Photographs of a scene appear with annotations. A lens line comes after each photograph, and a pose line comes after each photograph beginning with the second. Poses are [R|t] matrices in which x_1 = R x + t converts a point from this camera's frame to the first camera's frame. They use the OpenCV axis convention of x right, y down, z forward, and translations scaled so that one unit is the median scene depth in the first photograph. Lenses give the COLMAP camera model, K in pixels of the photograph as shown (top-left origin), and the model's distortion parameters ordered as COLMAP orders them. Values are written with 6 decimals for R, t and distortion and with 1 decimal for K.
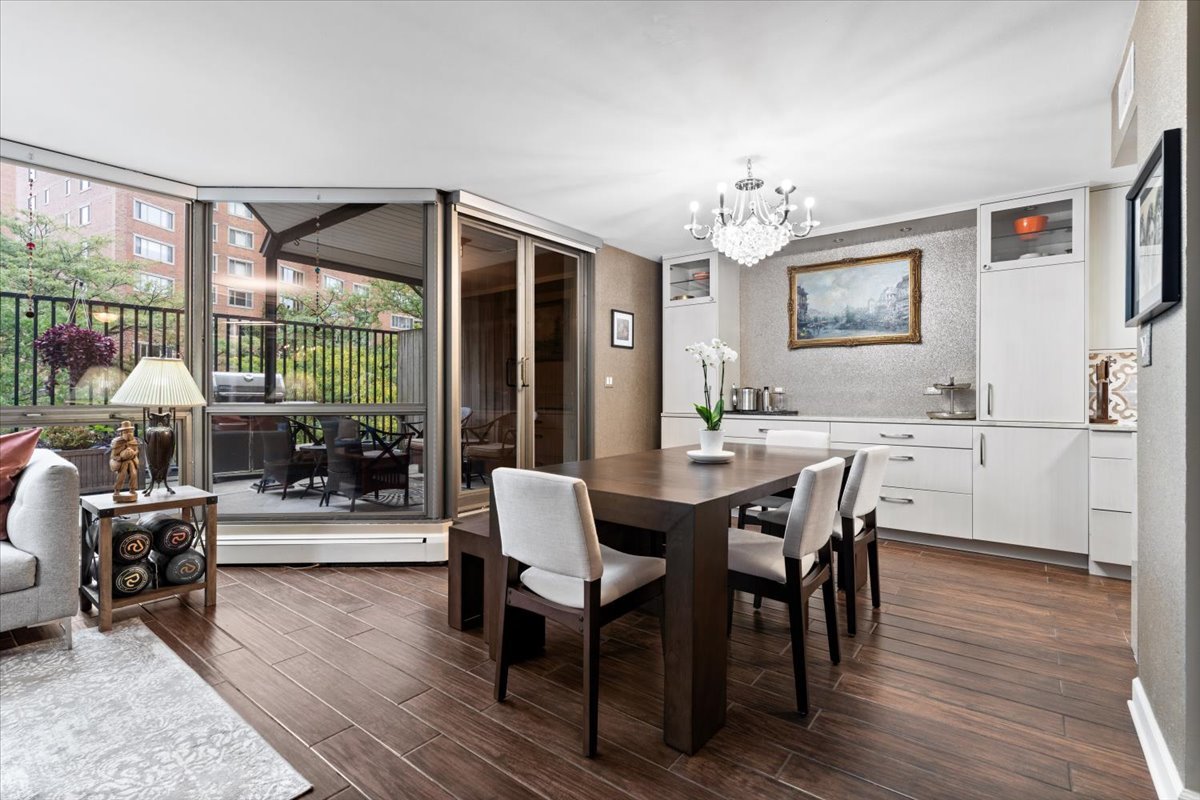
lens RADIAL K [[547.1, 0, 594.5], [0, 547.1, 394.6], [0, 0, 1]] dist [-0.003055, 0.000014]
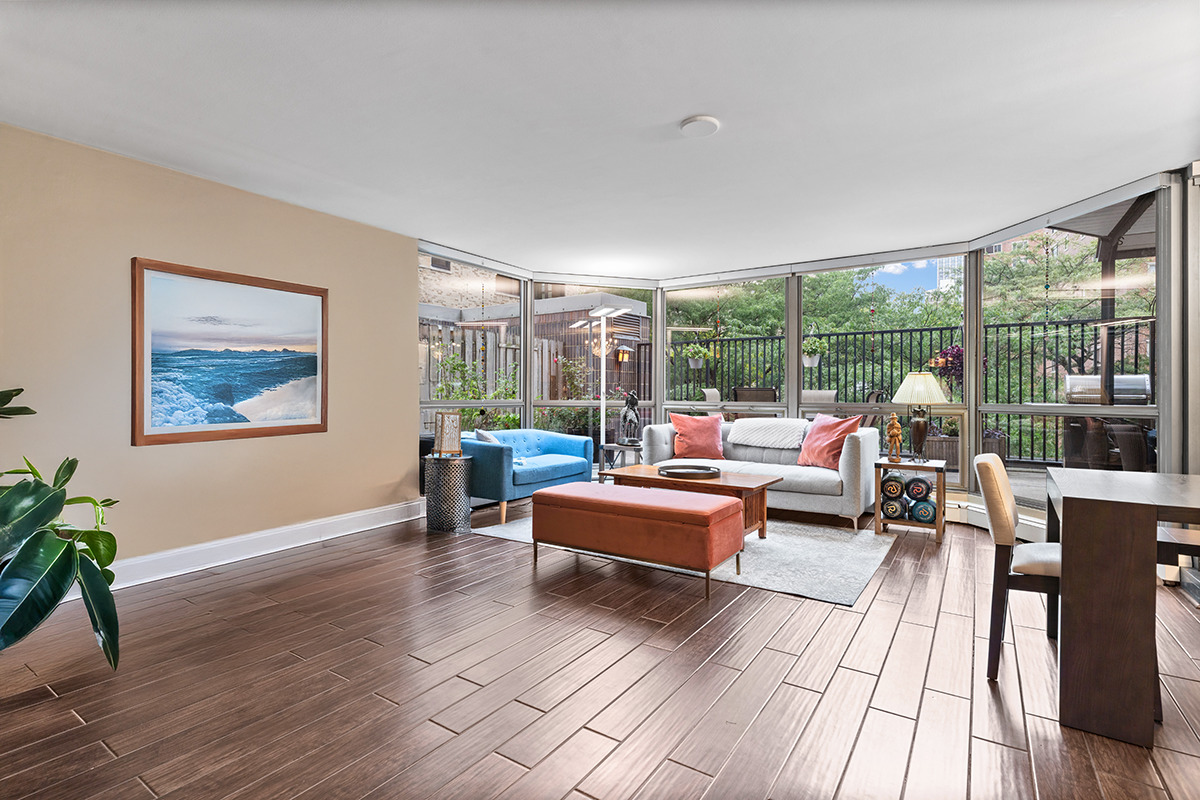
lens RADIAL K [[547.1, 0, 601.3], [0, 547.1, 397.1], [0, 0, 1]] dist [-0.003055, 0.000014]
pose [[0.078629, 0.002222, -0.996902, 0.700202], [-0.003747, 0.999991, 0.001934, 0.002206], [0.996897, 0.003583, 0.078636, -0.003401]]
